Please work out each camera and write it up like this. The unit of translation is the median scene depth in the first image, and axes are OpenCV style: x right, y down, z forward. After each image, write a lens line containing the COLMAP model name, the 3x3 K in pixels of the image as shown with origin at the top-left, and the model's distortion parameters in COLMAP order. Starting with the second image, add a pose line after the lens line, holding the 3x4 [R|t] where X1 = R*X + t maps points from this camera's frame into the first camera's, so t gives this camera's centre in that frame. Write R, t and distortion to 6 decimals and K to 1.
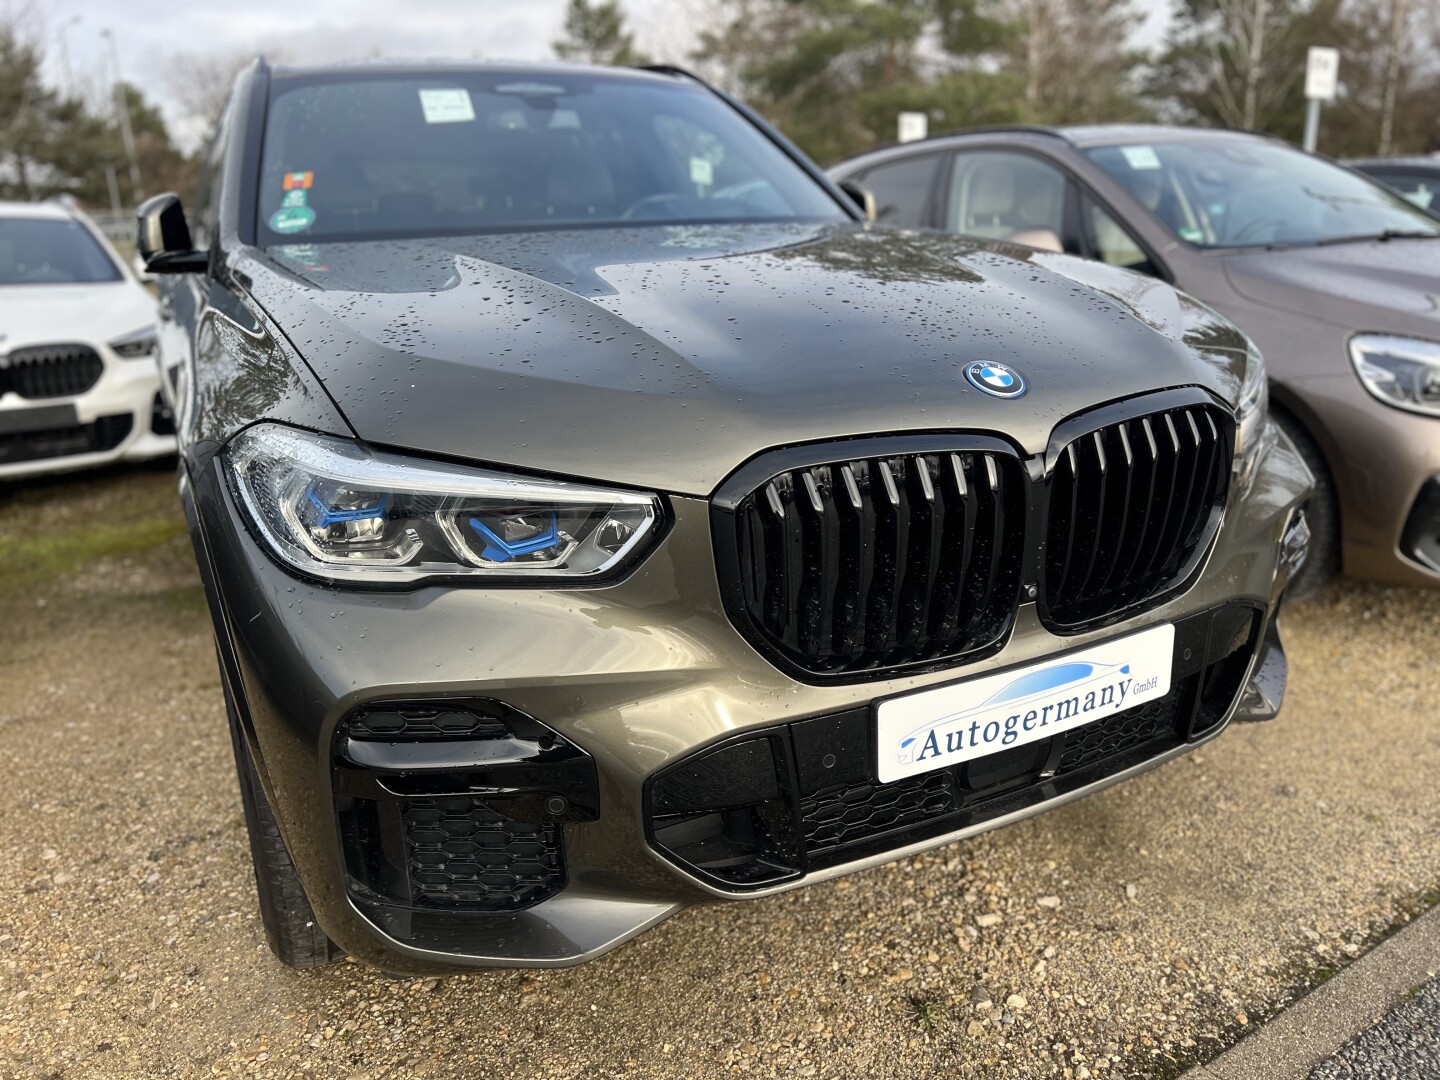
lens RADIAL K [[1081.6, 0, 723.4], [0, 1081.6, 532.9], [0, 0, 1]] dist [0.054051, -0.071123]
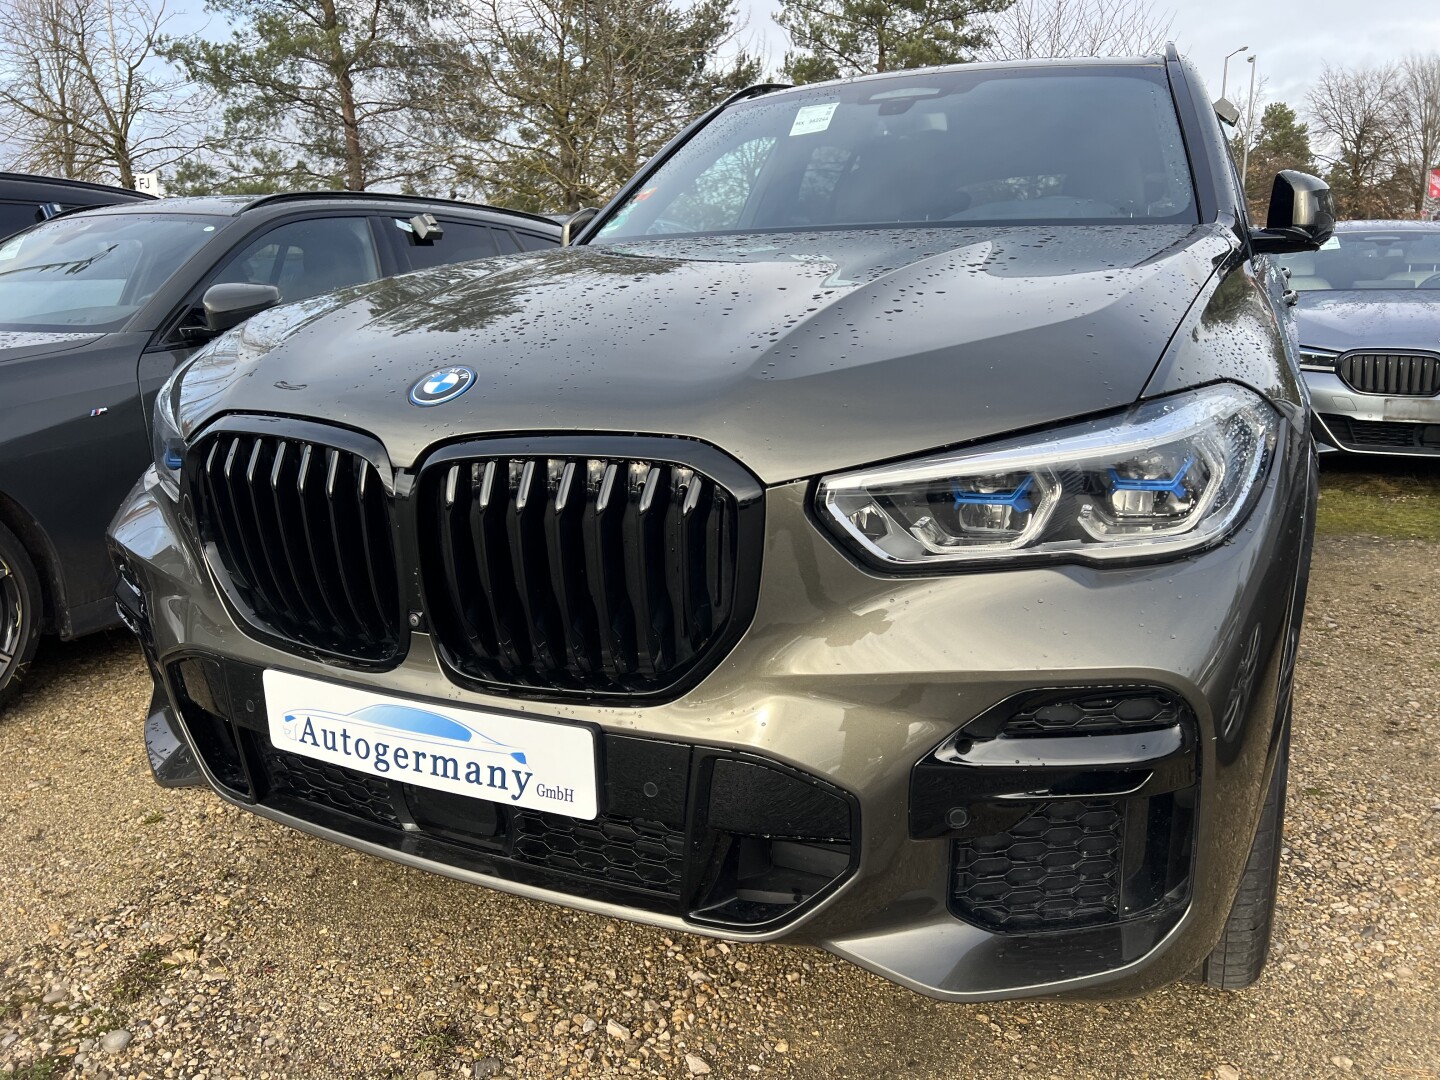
lens RADIAL K [[1066.6, 0, 726.6], [0, 1066.6, 521.7], [0, 0, 1]] dist [0.062476, -0.074394]
pose [[0.597297, 0.209781, -0.774098, 0.909345], [-0.226253, 0.970057, 0.088309, -0.133651], [0.769445, 0.122395, 0.626876, 0.509907]]
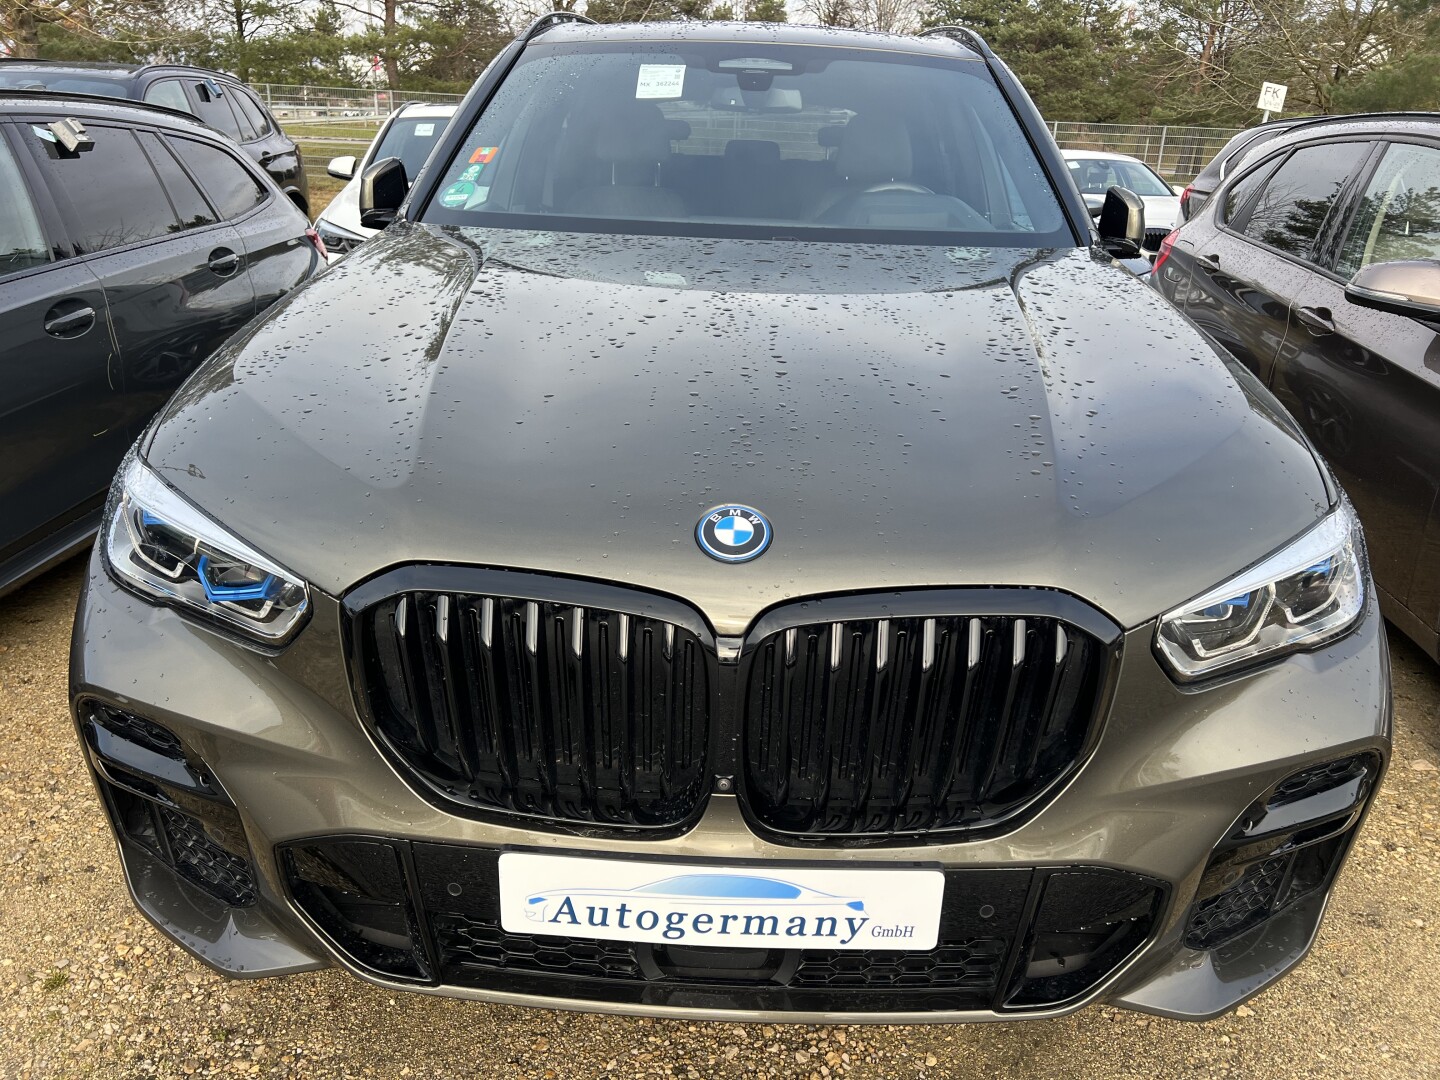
lens RADIAL K [[1068.5, 0, 718.6], [0, 1068.5, 535.9], [0, 0, 1]] dist [0.067768, -0.077660]
pose [[0.873087, 0.236600, -0.426310, 0.482122], [-0.199734, 0.971195, 0.129951, -0.198554], [0.444776, -0.028310, 0.895194, 0.203092]]
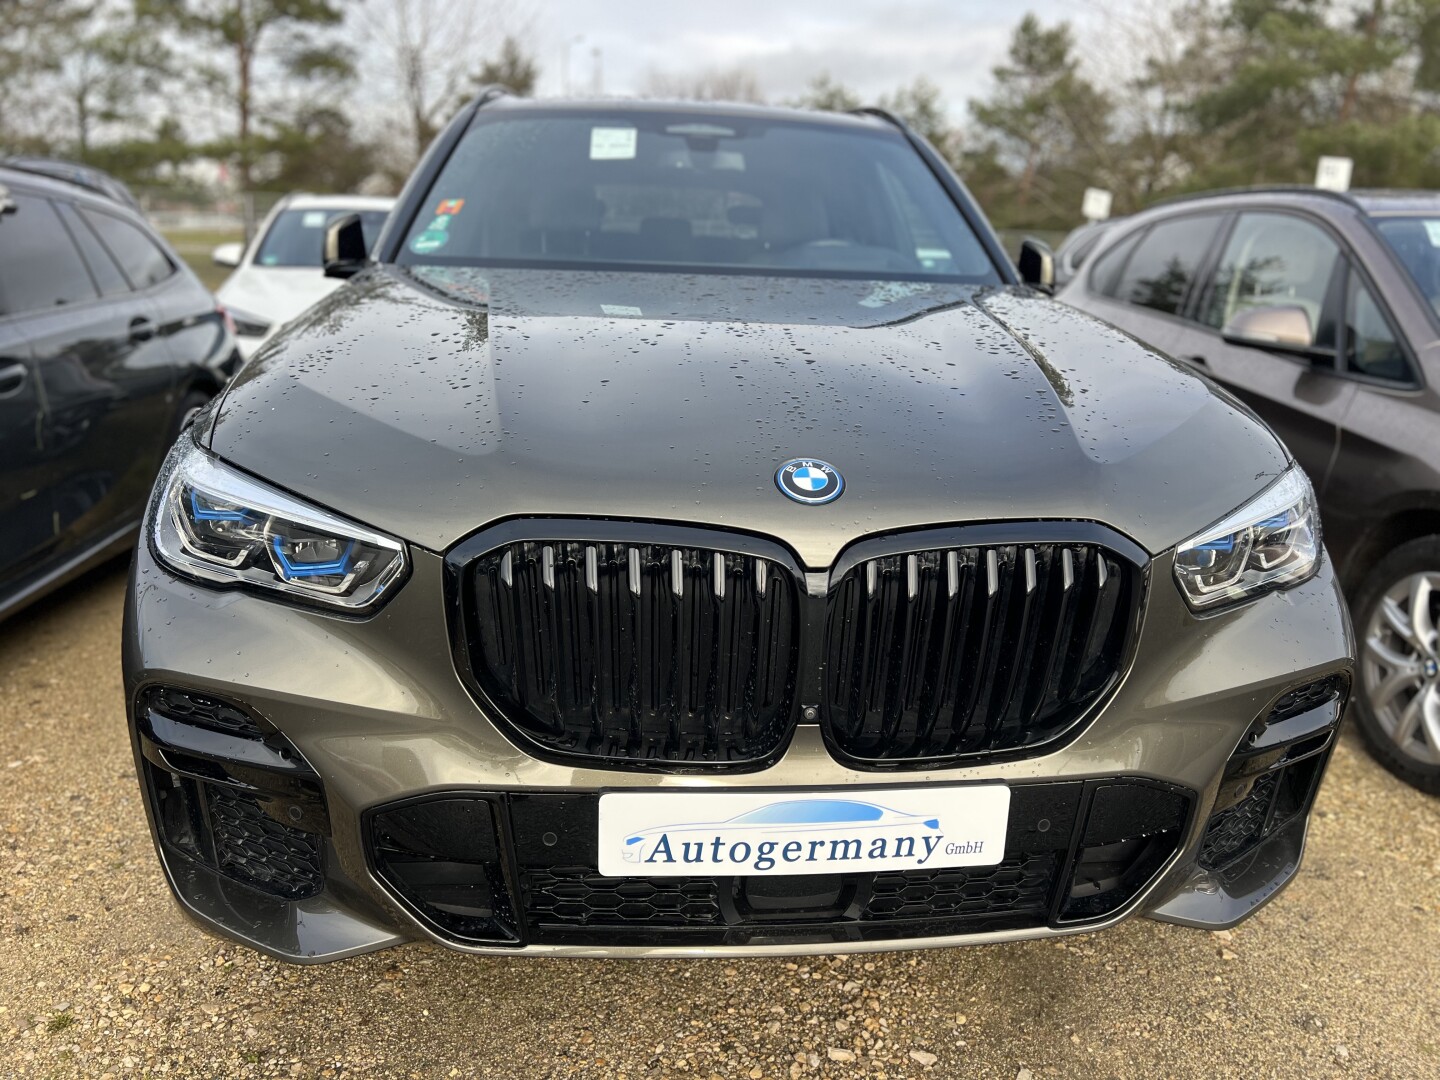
lens RADIAL K [[1070.7, 0, 720.0], [0, 1070.7, 540.0], [0, 0, 1]] dist [0.064767, -0.074517]
pose [[0.928194, 0.167160, -0.332436, 0.398629], [-0.170272, 0.985195, 0.019973, -0.078349], [0.330853, 0.038065, 0.942914, 0.090886]]
